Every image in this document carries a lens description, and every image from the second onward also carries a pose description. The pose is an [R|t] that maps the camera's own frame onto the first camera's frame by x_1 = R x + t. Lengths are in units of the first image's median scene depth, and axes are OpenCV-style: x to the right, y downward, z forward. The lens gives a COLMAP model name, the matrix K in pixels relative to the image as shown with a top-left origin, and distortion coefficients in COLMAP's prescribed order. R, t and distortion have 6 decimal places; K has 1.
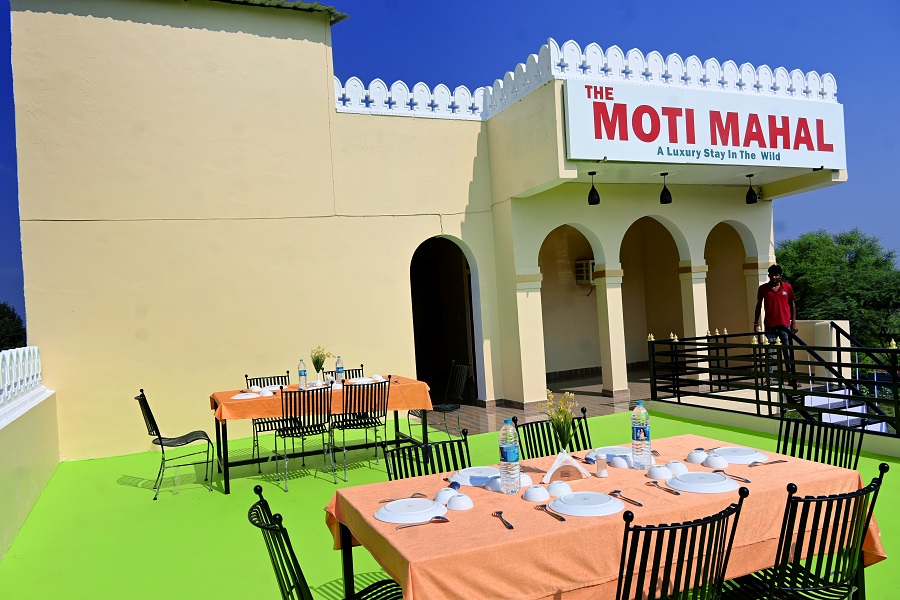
lens RADIAL K [[682.7, 0, 453.7], [0, 682.7, 299.8], [0, 0, 1]] dist [0.009871, -0.011269]
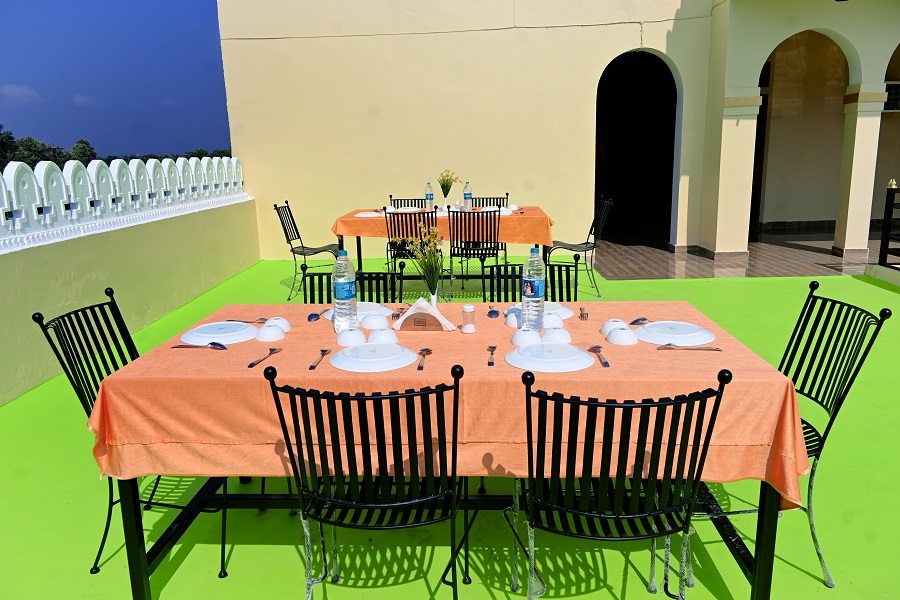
lens RADIAL K [[682.7, 0, 451.9], [0, 682.7, 303.1], [0, 0, 1]] dist [0.009871, -0.011269]
pose [[0.900842, 0.133521, -0.413105, 0.173326], [-0.028070, 0.967455, 0.251482, 0.005227], [0.433239, -0.214949, 0.875272, 0.087604]]
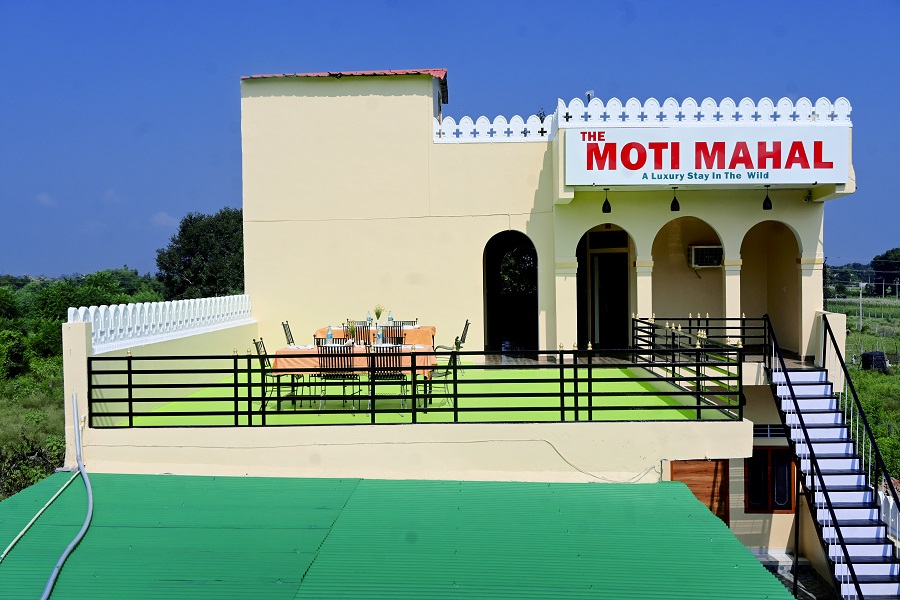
lens RADIAL K [[1072.7, 0, 445.8], [0, 1072.7, 302.8], [0, 0, 1]] dist [-0.012929, 0.000000]
pose [[0.902819, 0.061907, -0.425541, 0.813512], [-0.041382, 0.997498, 0.057319, -0.071733], [0.428025, -0.034139, 0.903122, -1.006519]]
